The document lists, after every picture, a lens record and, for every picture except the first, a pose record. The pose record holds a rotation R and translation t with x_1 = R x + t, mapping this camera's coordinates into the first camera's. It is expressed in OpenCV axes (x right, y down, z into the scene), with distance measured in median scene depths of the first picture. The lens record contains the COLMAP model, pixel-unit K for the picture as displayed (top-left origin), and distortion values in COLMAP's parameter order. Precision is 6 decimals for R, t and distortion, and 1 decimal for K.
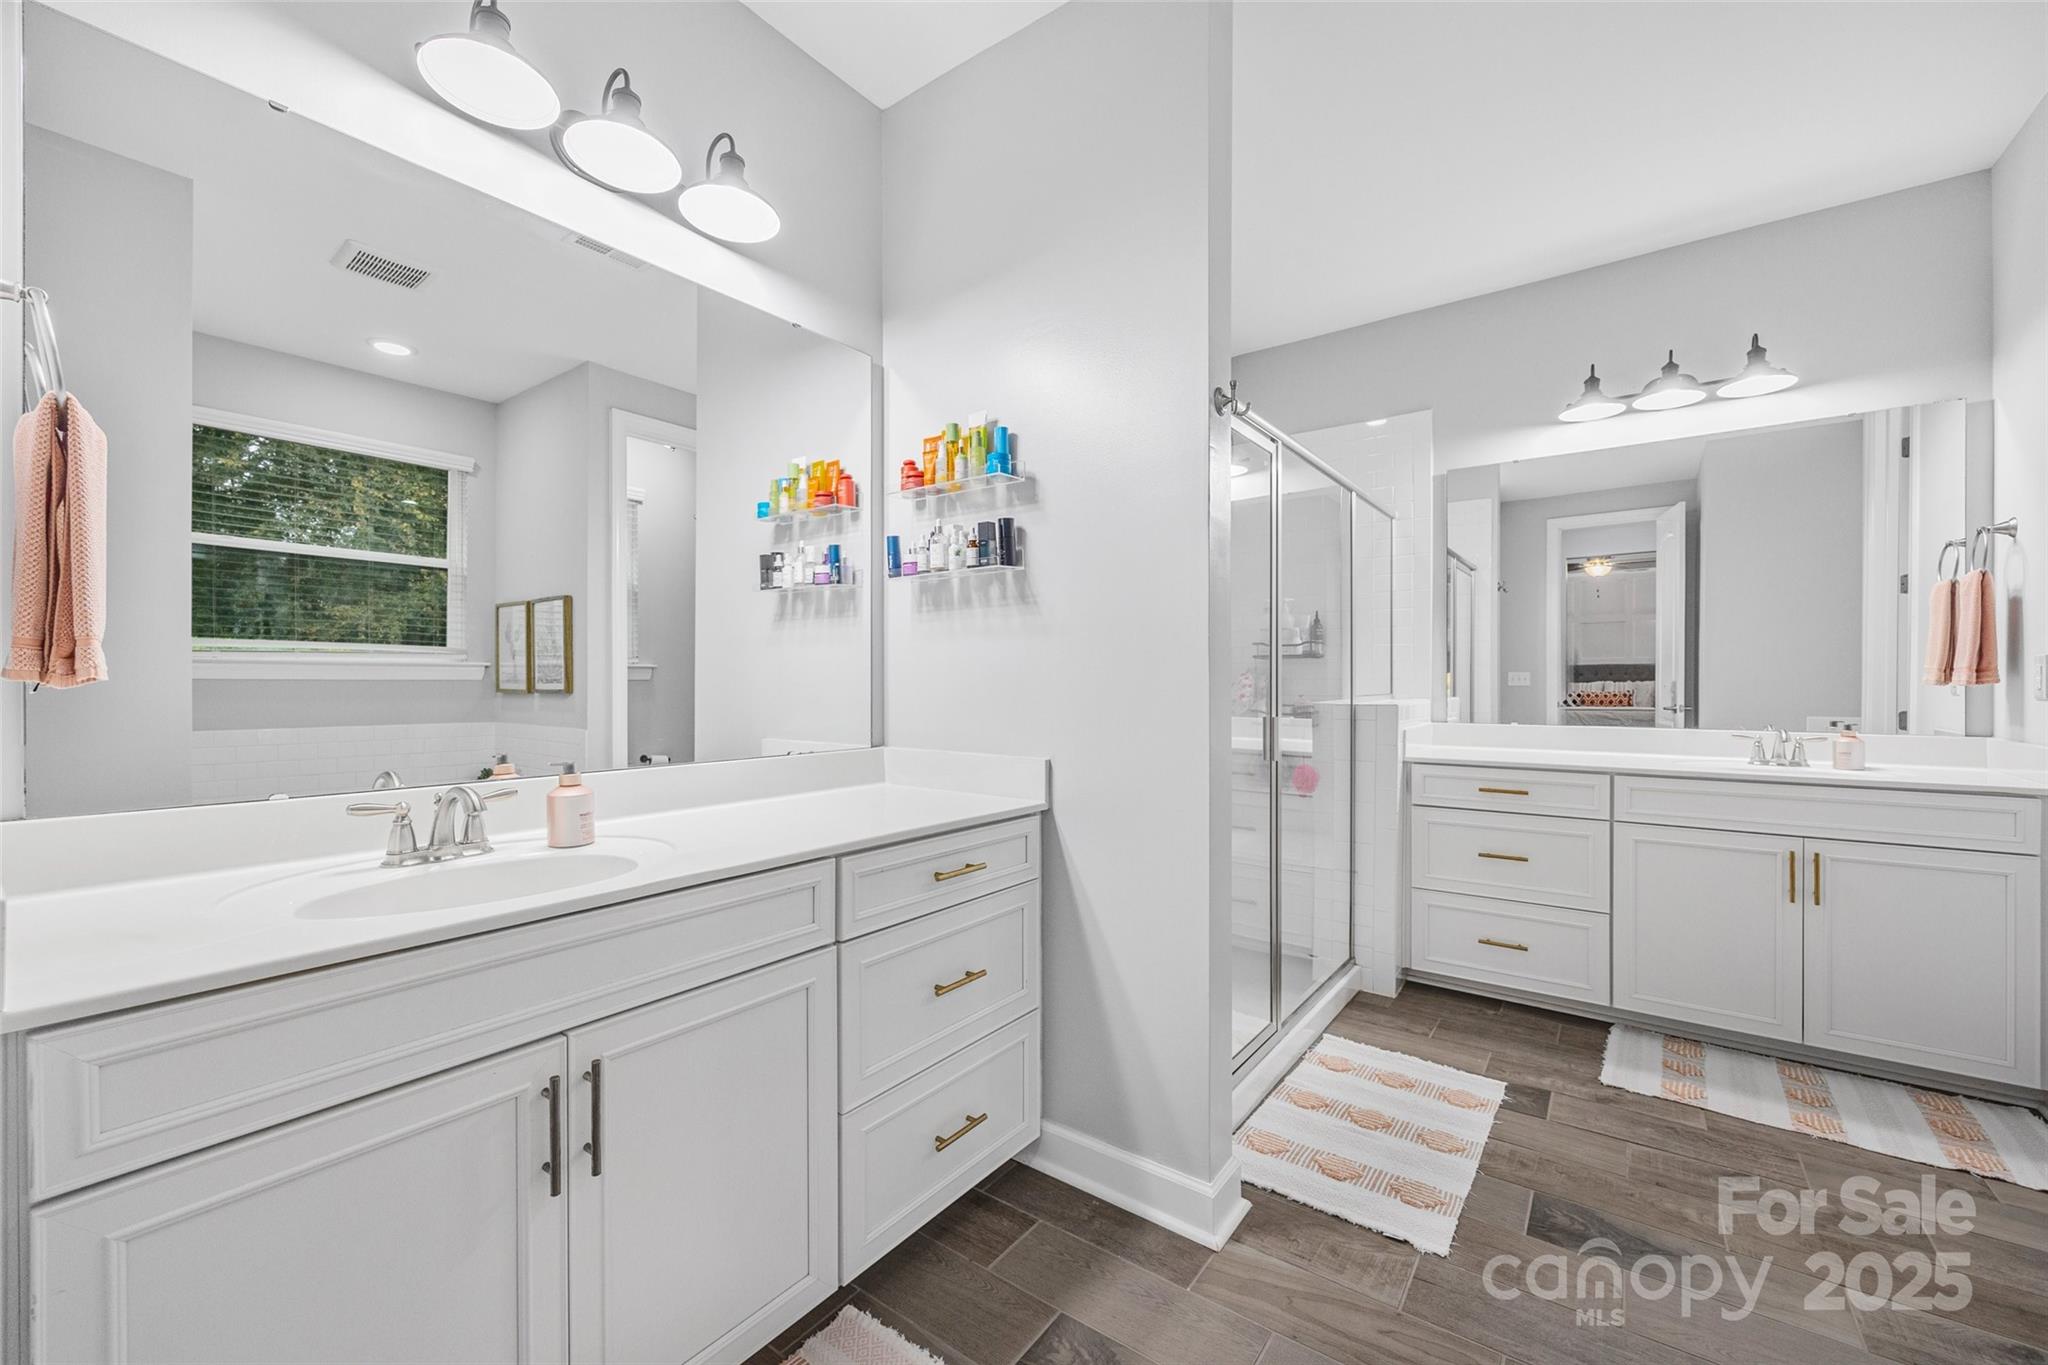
lens RADIAL K [[831.7, 0, 1025.4], [0, 831.7, 673.7], [0, 0, 1]] dist [-0.001037, -0.000204]
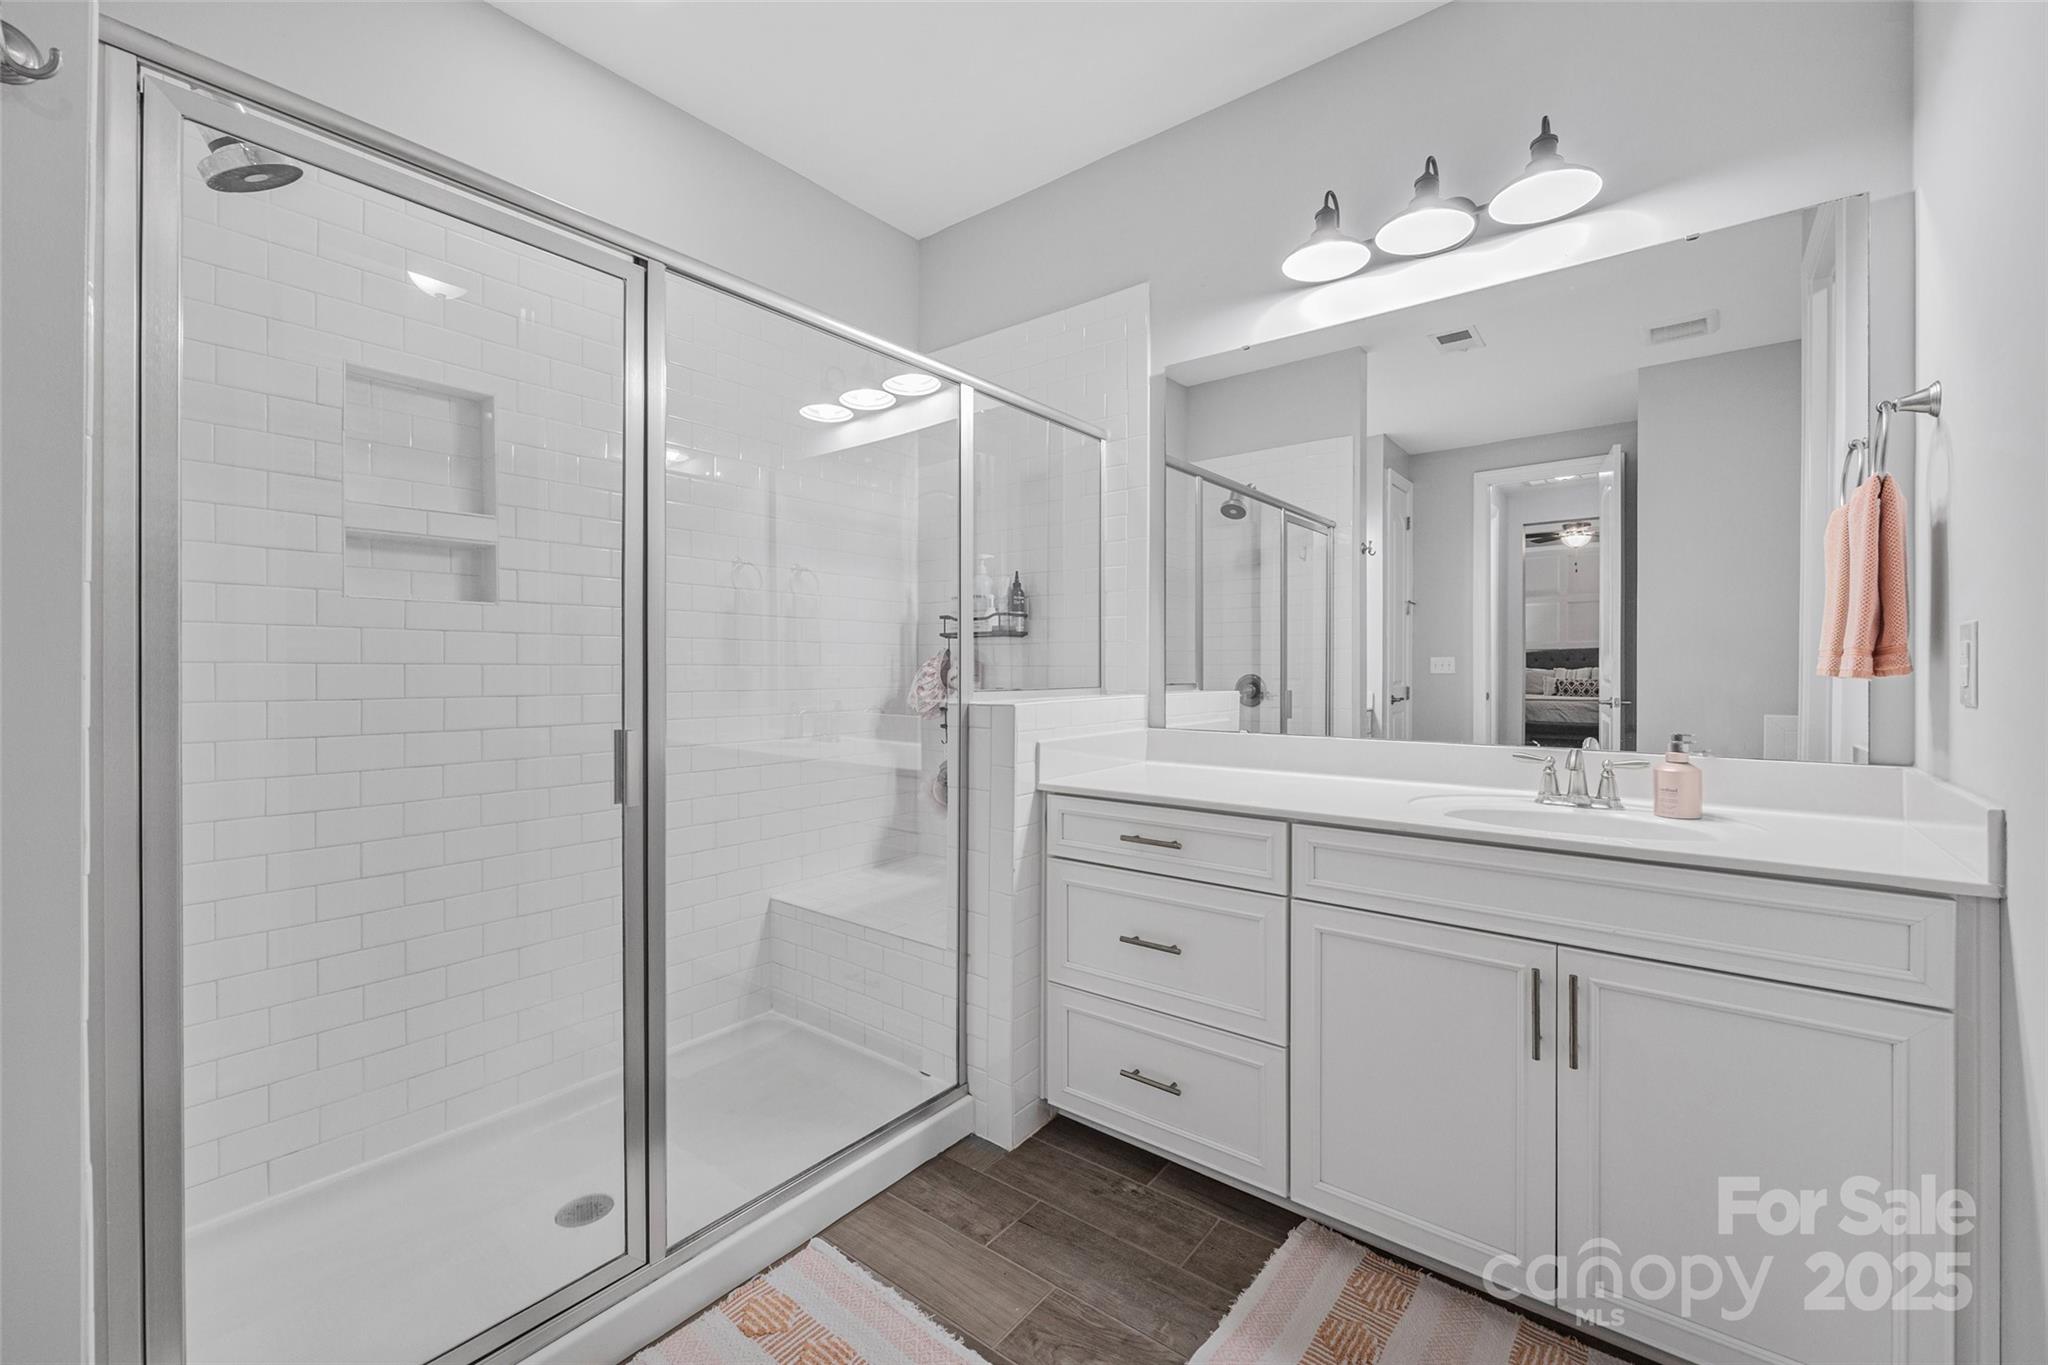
lens RADIAL K [[843.9, 0, 1034.7], [0, 843.9, 662.9], [0, 0, 1]] dist [-0.002223, 0.000197]
pose [[0.999750, 0.000414, -0.022337, 0.511345], [-0.000323, 0.999992, 0.004077, 0.000956], [0.022339, -0.004068, 0.999742, 0.357641]]
